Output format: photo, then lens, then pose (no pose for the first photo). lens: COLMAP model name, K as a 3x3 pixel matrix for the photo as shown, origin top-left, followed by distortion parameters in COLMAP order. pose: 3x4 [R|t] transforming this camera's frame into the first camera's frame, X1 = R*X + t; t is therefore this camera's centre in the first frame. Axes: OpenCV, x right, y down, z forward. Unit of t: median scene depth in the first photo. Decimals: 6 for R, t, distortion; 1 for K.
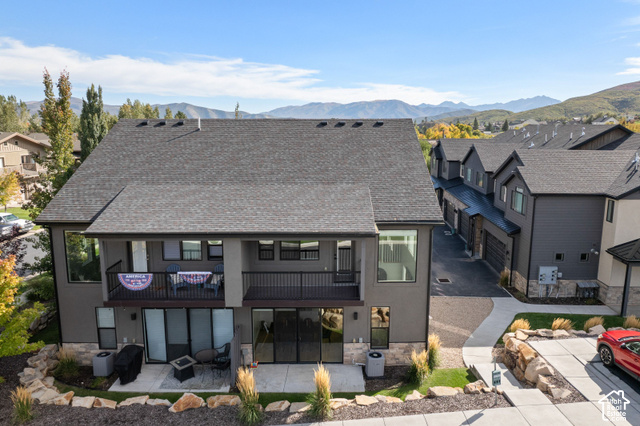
lens RADIAL K [[459.5, 0, 328.9], [0, 459.5, 201.9], [0, 0, 1]] dist [-0.036576, 0.009983]
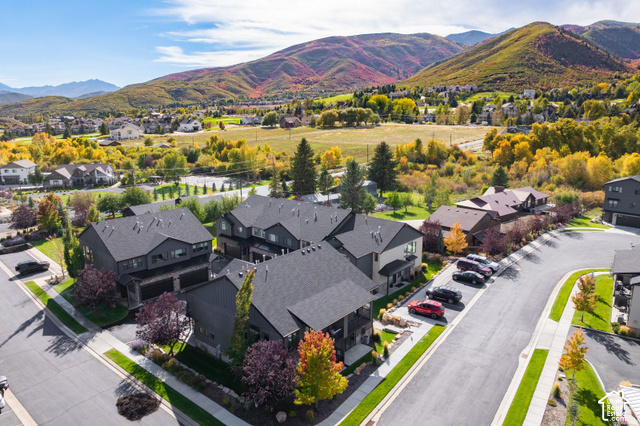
lens RADIAL K [[459.5, 0, 314.2], [0, 459.5, 212.4], [0, 0, 1]] dist [-0.036576, 0.009983]
pose [[0.651771, -0.165953, 0.740036, -1.850422], [0.125824, 0.985905, 0.110272, -0.693982], [-0.747905, 0.021242, 0.663465, -0.593157]]
